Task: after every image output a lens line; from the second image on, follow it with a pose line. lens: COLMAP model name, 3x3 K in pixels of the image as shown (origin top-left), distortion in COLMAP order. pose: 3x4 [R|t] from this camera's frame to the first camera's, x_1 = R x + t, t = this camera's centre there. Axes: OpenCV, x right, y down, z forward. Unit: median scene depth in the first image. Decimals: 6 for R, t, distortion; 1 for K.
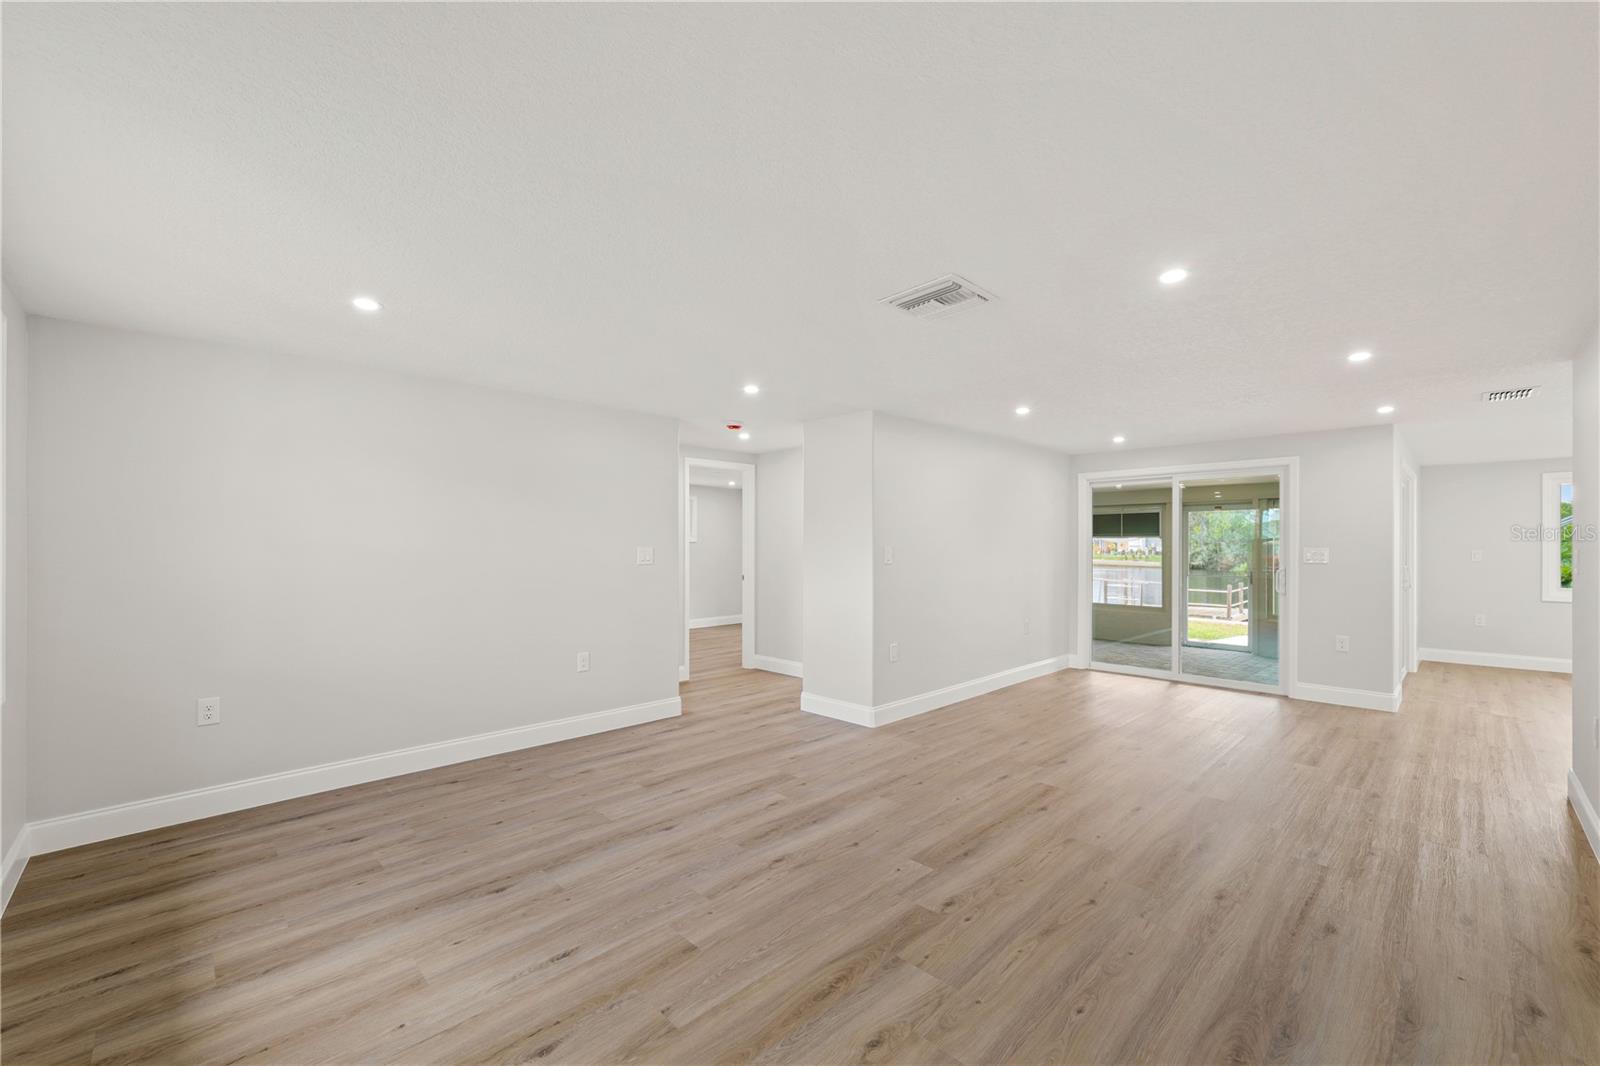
lens RADIAL K [[656.7, 0, 829.7], [0, 656.7, 546.7], [0, 0, 1]] dist [-0.006387, -0.000857]
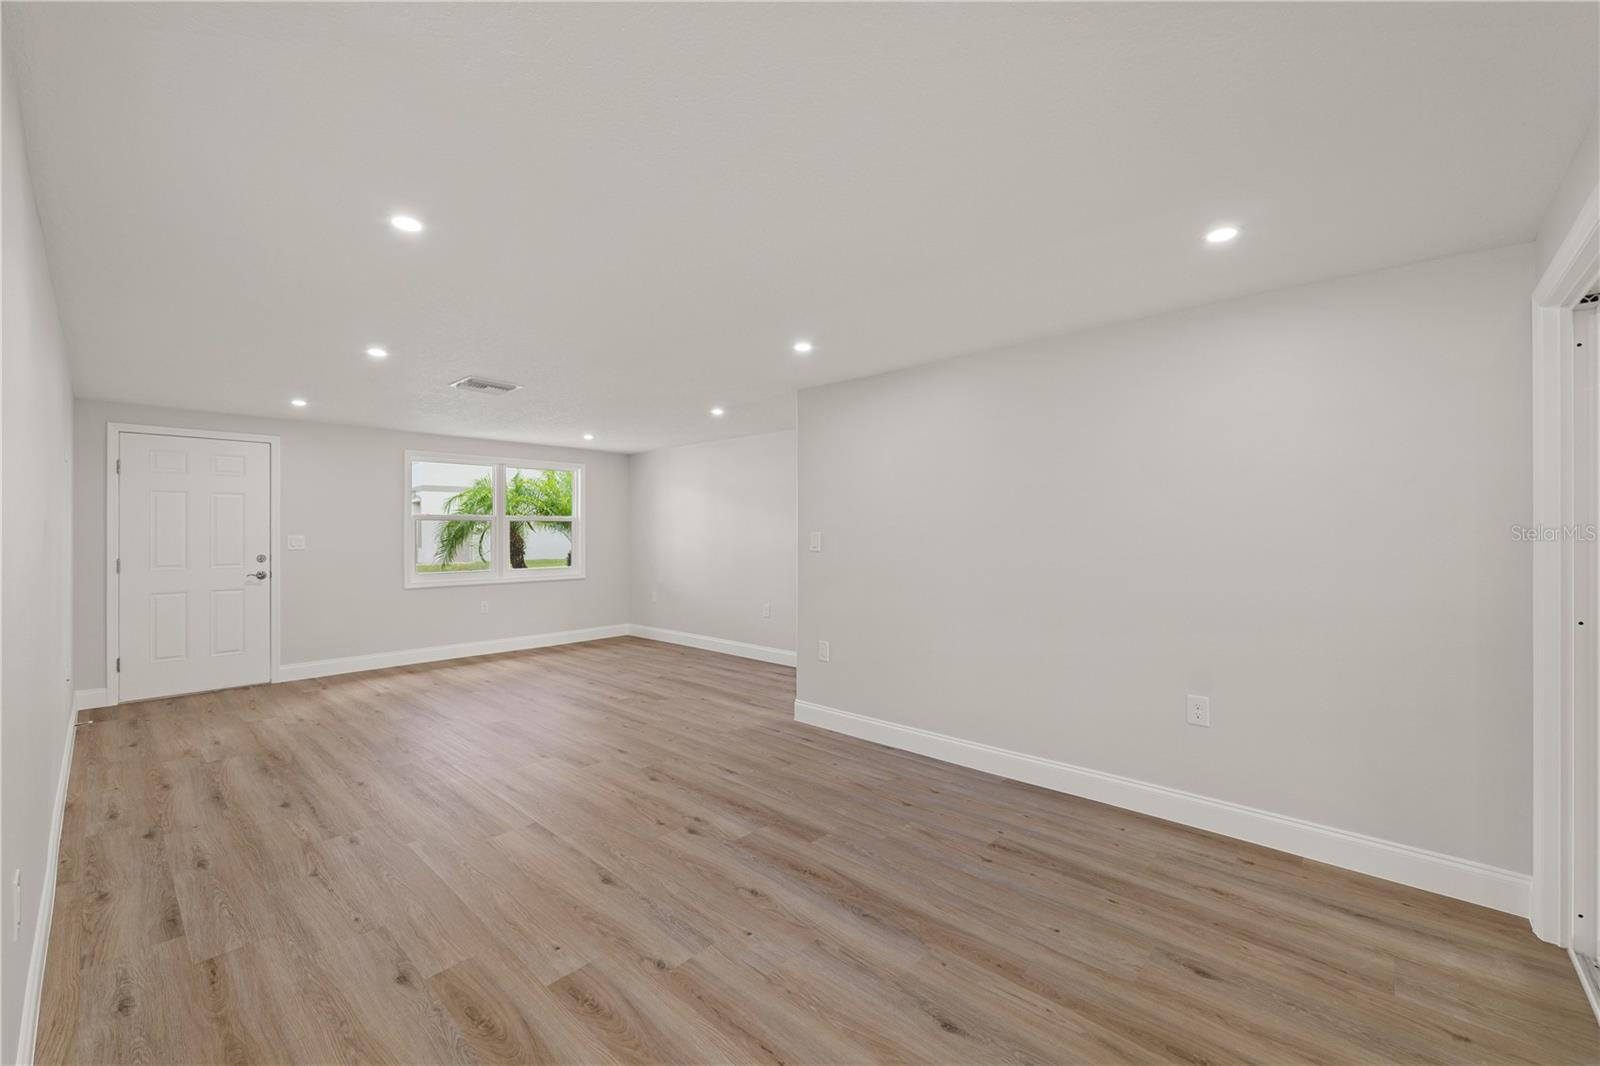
lens RADIAL K [[656.7, 0, 802.3], [0, 656.7, 526.6], [0, 0, 1]] dist [-0.006387, -0.000857]
pose [[0.023966, -0.002066, -0.999711, 1.221199], [0.001168, 0.999997, -0.002039, -0.013325], [0.999712, -0.001119, 0.023969, 1.150536]]
